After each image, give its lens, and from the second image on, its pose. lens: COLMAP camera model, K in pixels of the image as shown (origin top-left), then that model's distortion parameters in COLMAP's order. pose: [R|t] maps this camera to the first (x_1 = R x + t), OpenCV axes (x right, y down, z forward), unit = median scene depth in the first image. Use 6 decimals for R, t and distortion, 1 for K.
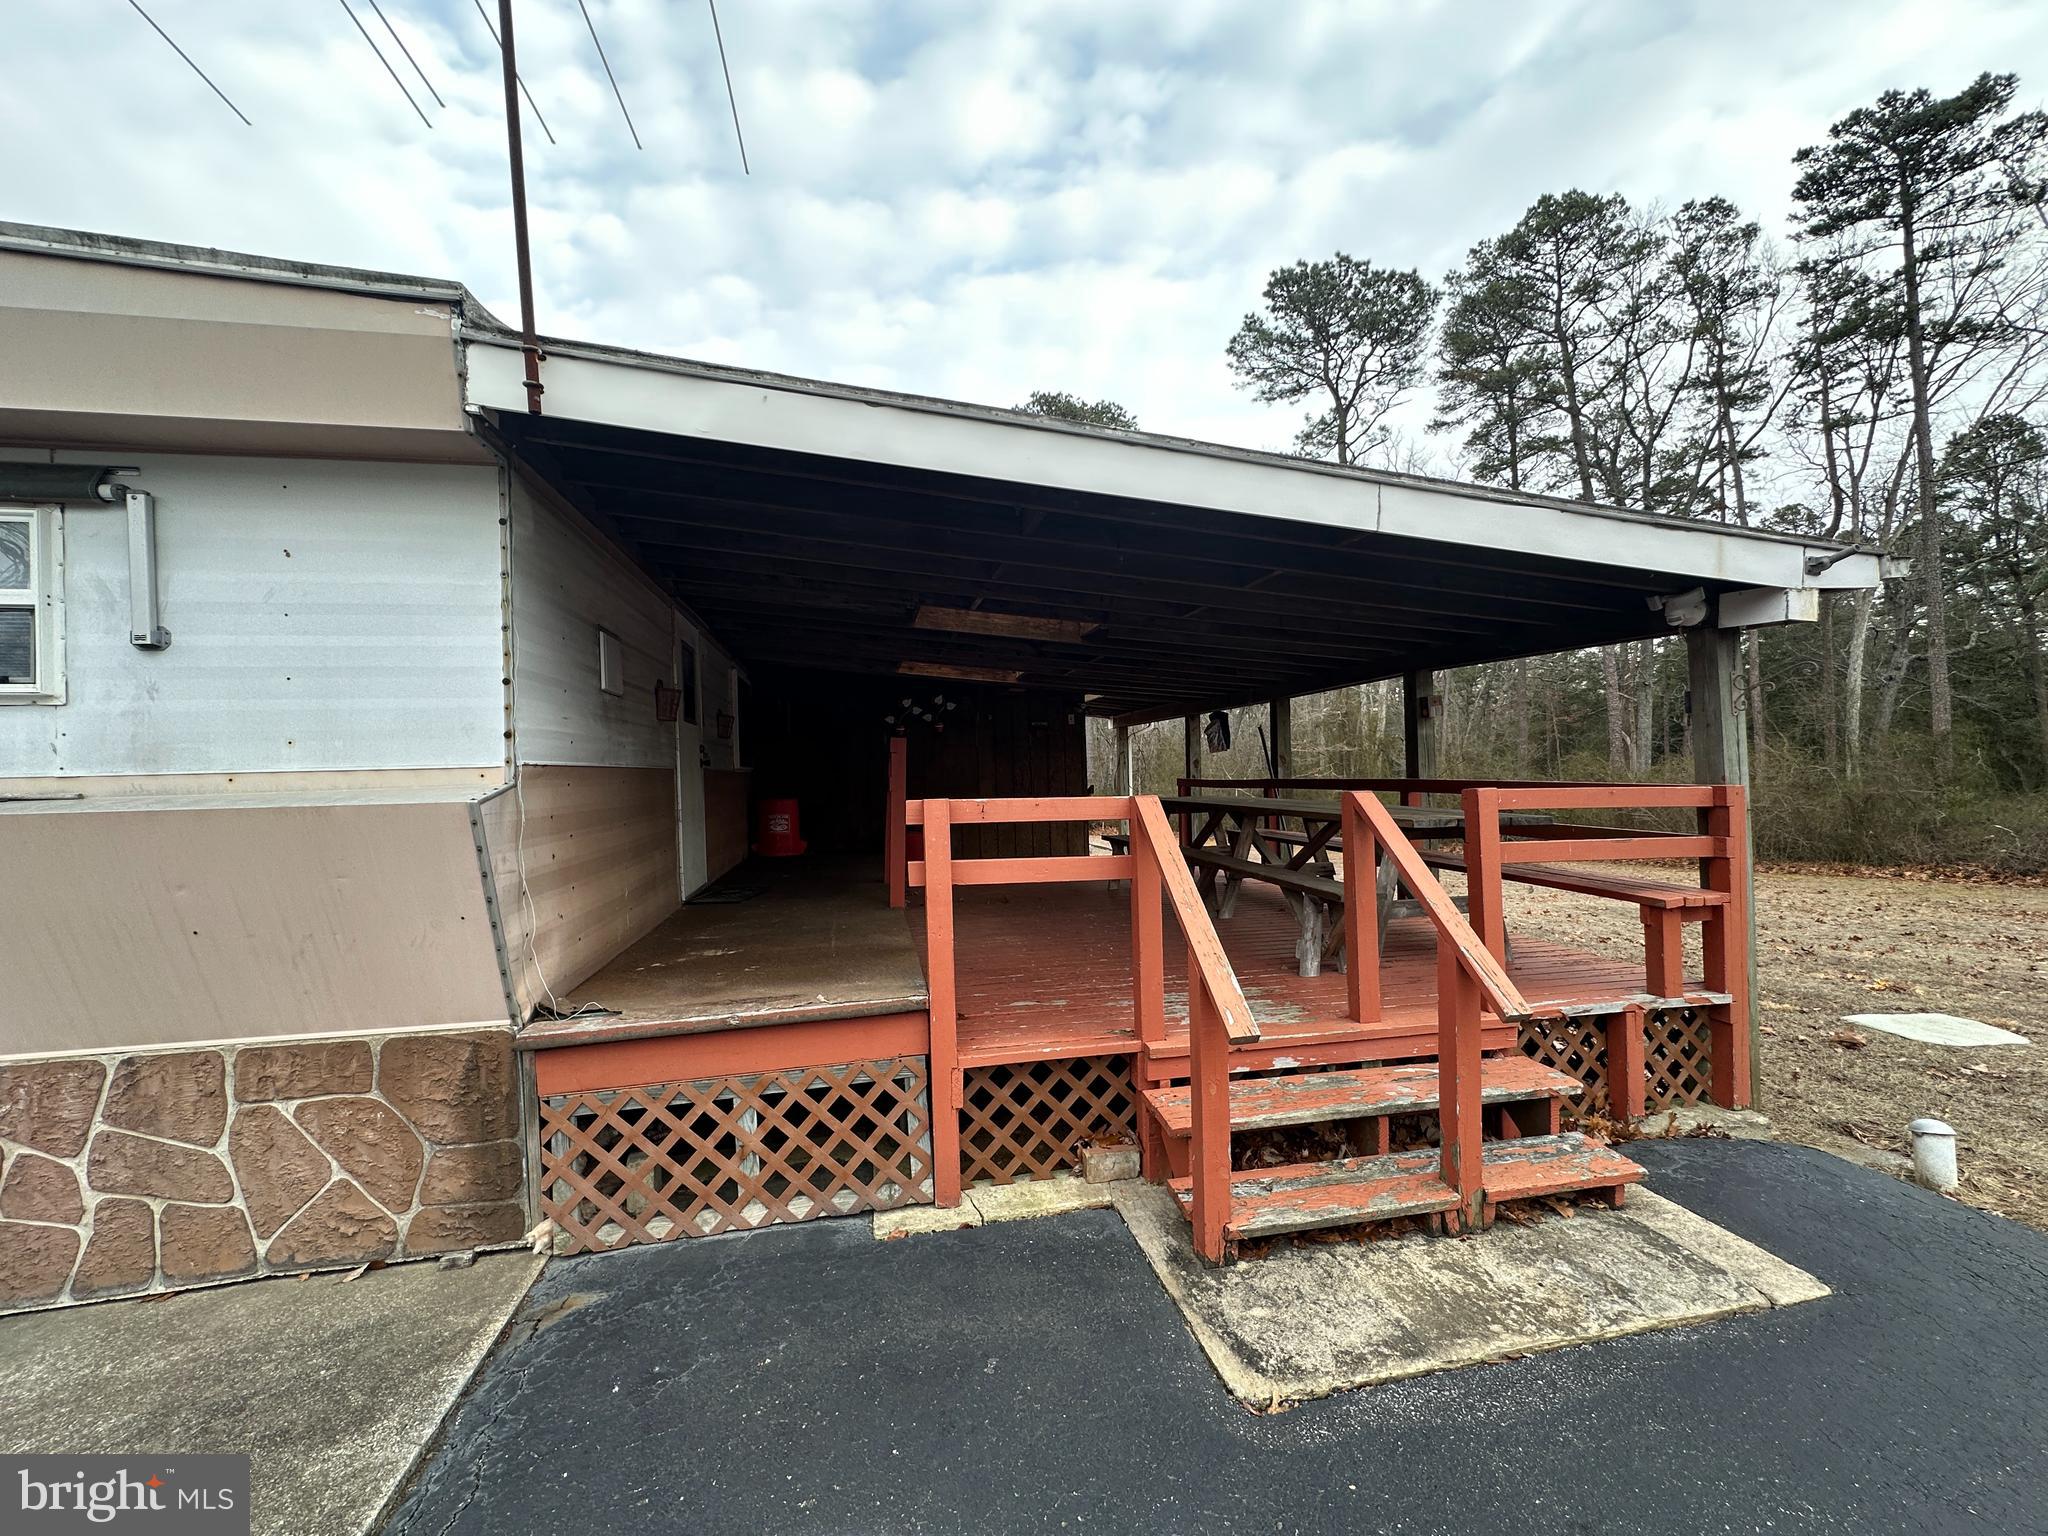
lens RADIAL K [[822.2, 0, 1040.0], [0, 822.2, 772.8], [0, 0, 1]] dist [-0.002655, -0.000334]
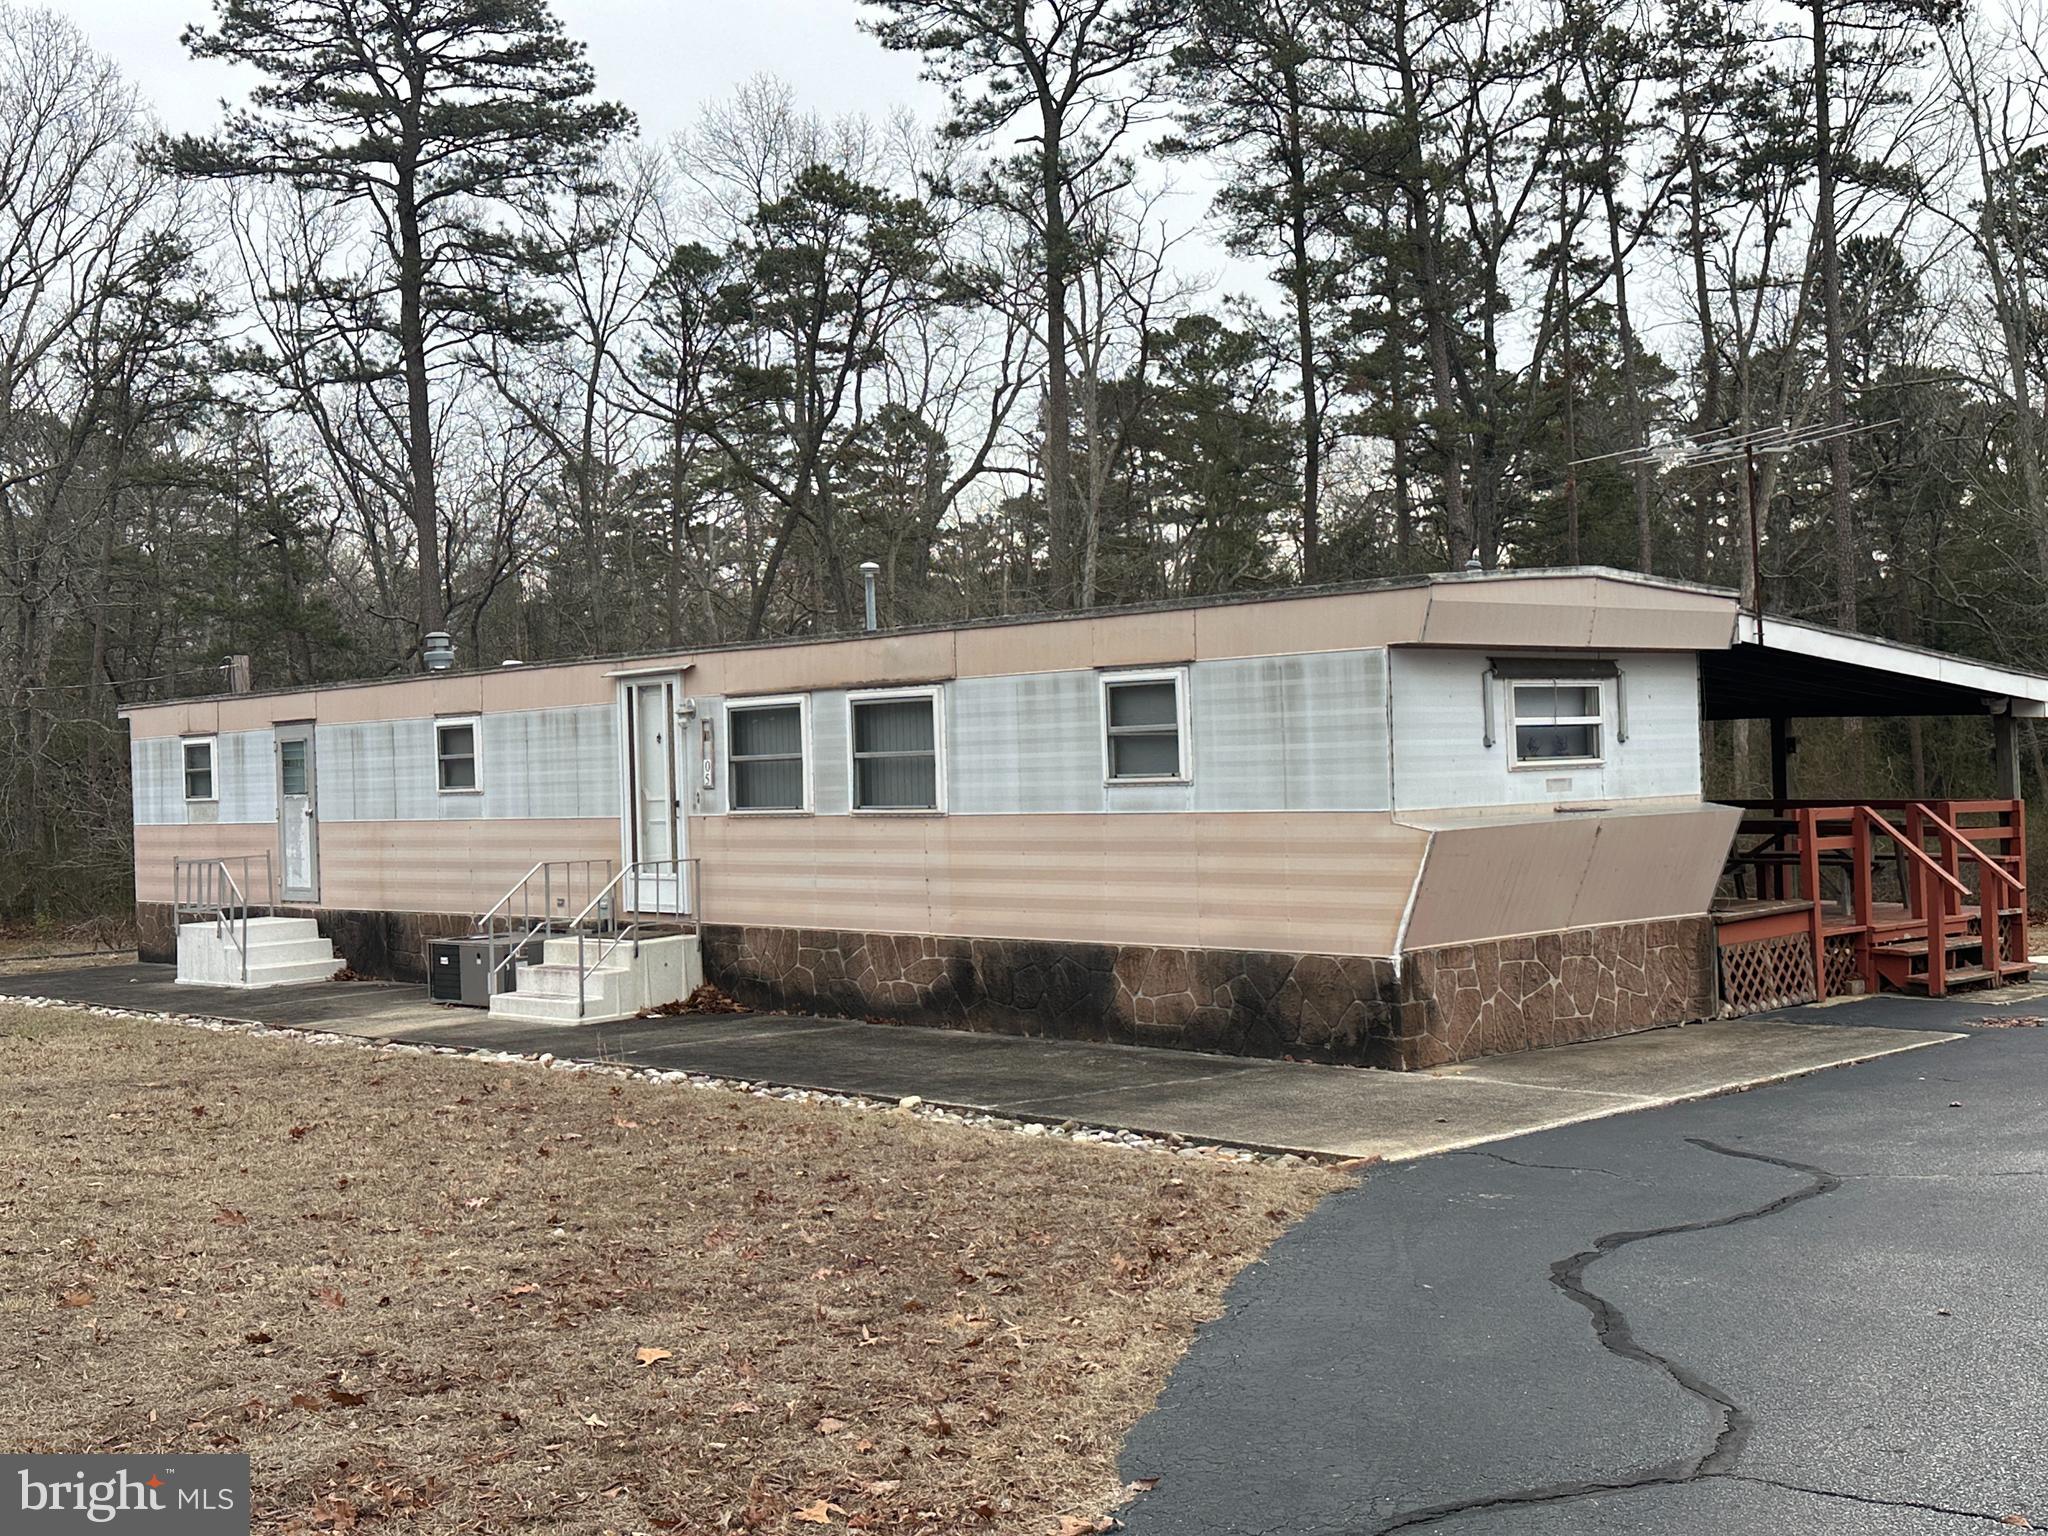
lens RADIAL K [[2338.5, 0, 1022.0], [0, 2338.5, 769.6], [0, 0, 1]] dist [0.069795, 0.000000]
pose [[0.849594, 0.000079, 0.527438, -5.162874], [0.006254, 0.999928, -0.010224, -0.020509], [-0.527401, 0.011985, 0.849532, -3.138632]]
